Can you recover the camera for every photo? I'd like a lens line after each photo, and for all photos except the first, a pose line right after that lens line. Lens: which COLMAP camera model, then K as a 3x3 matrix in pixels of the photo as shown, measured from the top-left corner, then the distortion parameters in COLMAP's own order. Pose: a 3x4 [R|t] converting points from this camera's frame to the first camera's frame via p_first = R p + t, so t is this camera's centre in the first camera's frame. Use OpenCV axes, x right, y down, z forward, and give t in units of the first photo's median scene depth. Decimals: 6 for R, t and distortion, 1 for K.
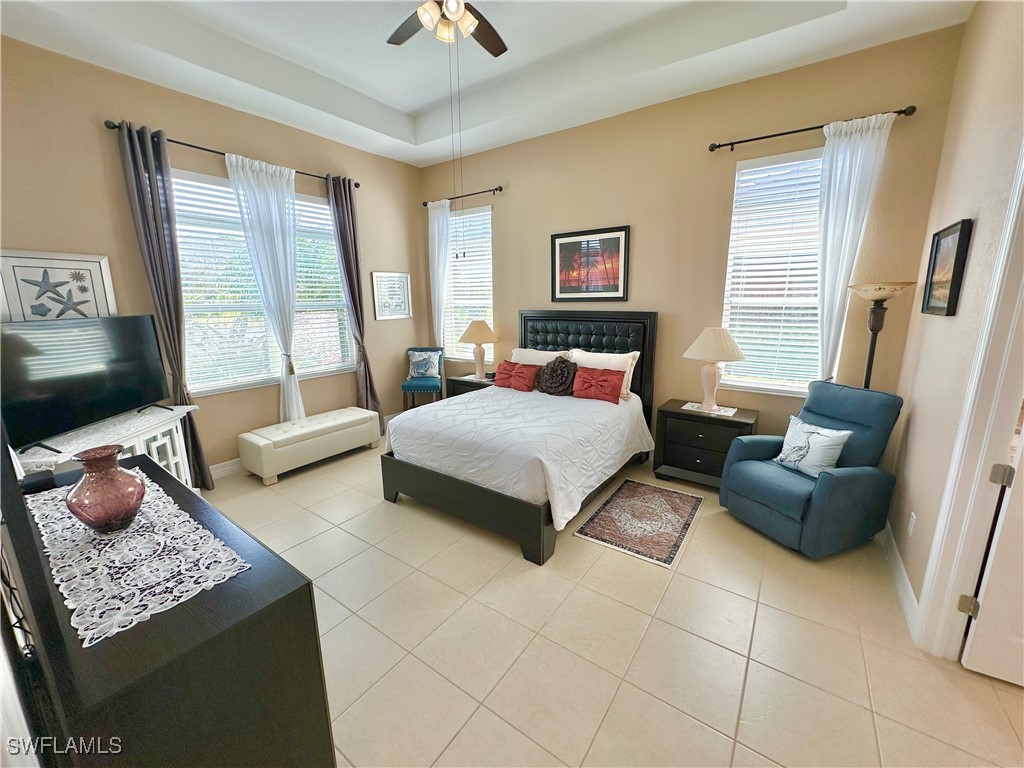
lens RADIAL K [[409.2, 0, 514.2], [0, 409.2, 383.3], [0, 0, 1]] dist [-0.003140, 0.000292]
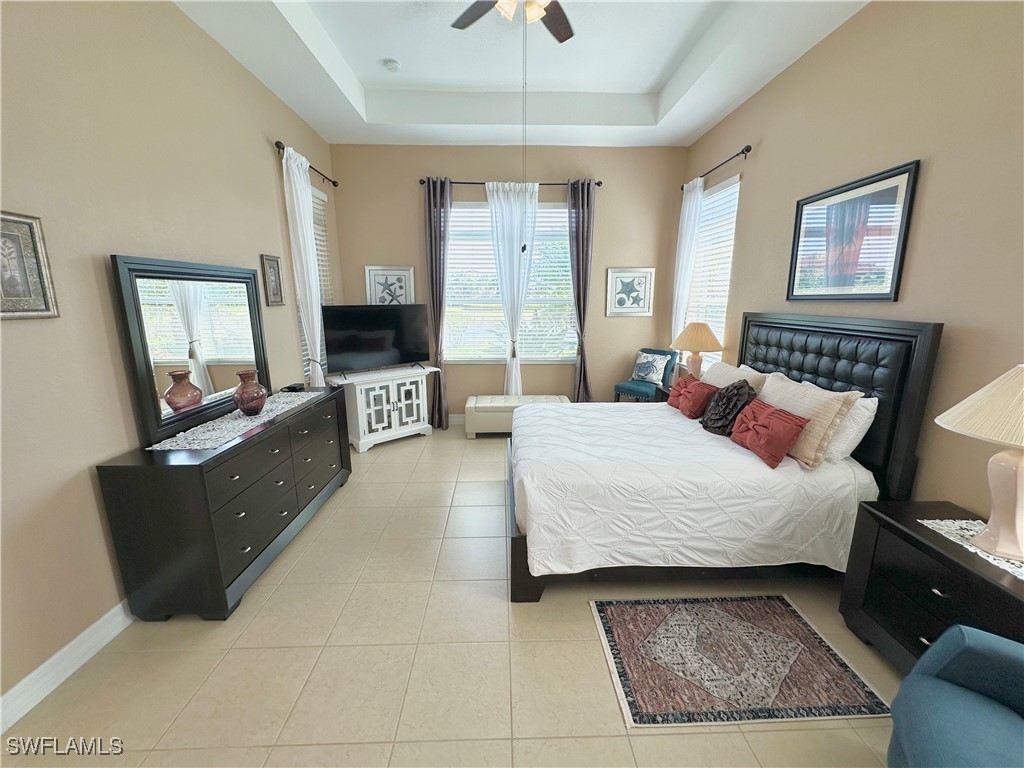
lens RADIAL K [[409.2, 0, 514.2], [0, 409.2, 383.3], [0, 0, 1]] dist [-0.003140, 0.000292]
pose [[0.600451, 0.174044, -0.780492, 0.459451], [-0.170232, 0.981476, 0.087898, -0.059881], [0.781332, 0.080087, 0.618956, 0.296834]]
